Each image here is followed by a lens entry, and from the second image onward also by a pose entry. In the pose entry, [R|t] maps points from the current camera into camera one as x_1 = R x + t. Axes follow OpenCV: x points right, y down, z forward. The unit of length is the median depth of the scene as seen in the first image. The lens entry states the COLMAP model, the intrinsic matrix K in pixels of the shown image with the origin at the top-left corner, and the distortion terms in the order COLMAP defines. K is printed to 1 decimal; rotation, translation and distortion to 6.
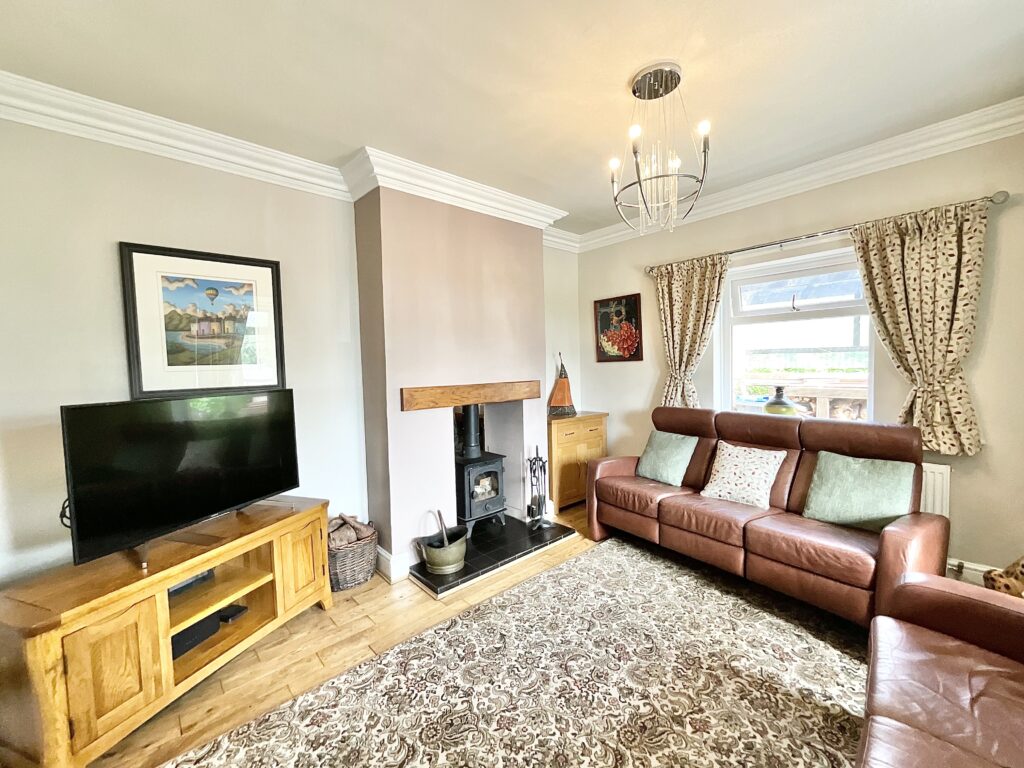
lens RADIAL K [[414.4, 0, 511.2], [0, 414.4, 384.1], [0, 0, 1]] dist [-0.000227, 0.000879]
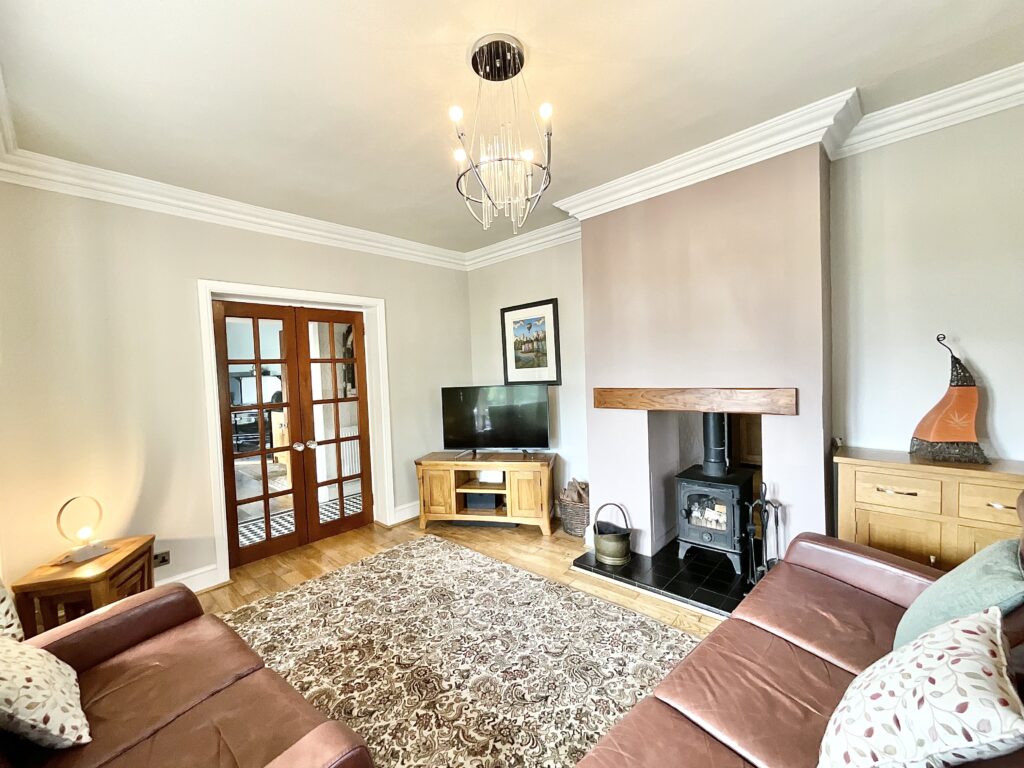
lens RADIAL K [[414.4, 0, 508.4], [0, 414.4, 386.3], [0, 0, 1]] dist [-0.000227, 0.000879]
pose [[0.095511, 0.057448, -0.993769, 1.034505], [-0.002999, 0.998345, 0.057425, -0.071968], [0.995424, -0.002504, 0.095525, 0.775728]]
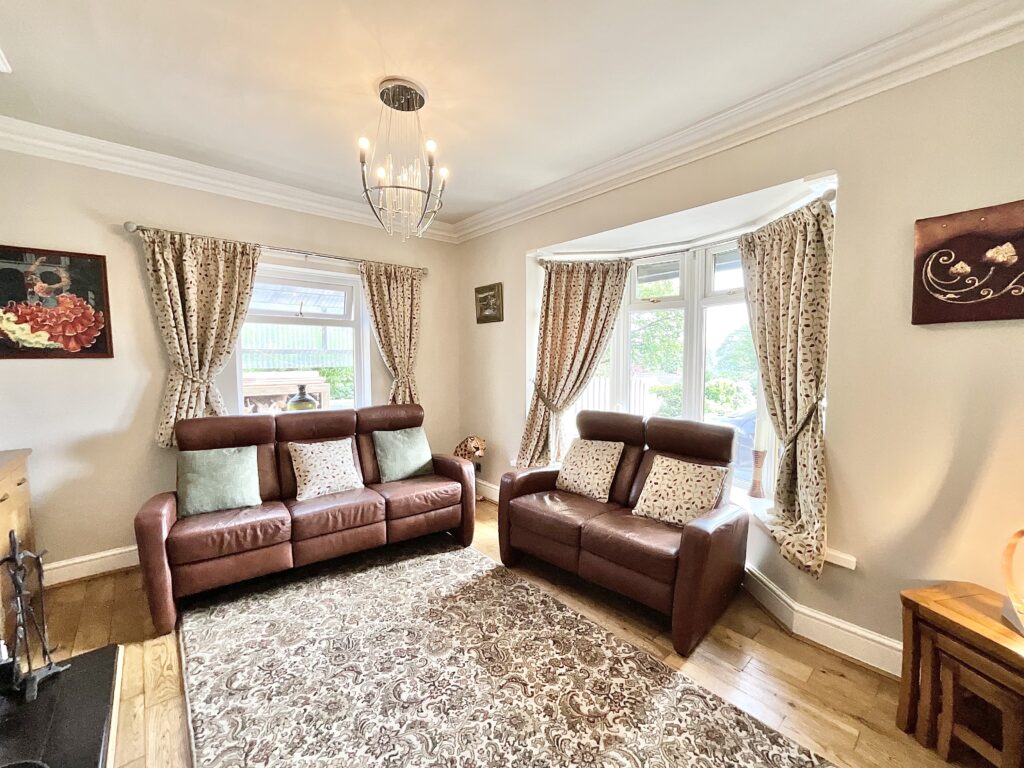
lens RADIAL K [[414.4, 0, 511.2], [0, 414.4, 383.5], [0, 0, 1]] dist [-0.000227, 0.000879]
pose [[0.015333, -0.039760, 0.999092, -0.603483], [0.046325, 0.998164, 0.039012, -0.021006], [-0.998809, 0.045685, 0.017147, 0.608835]]
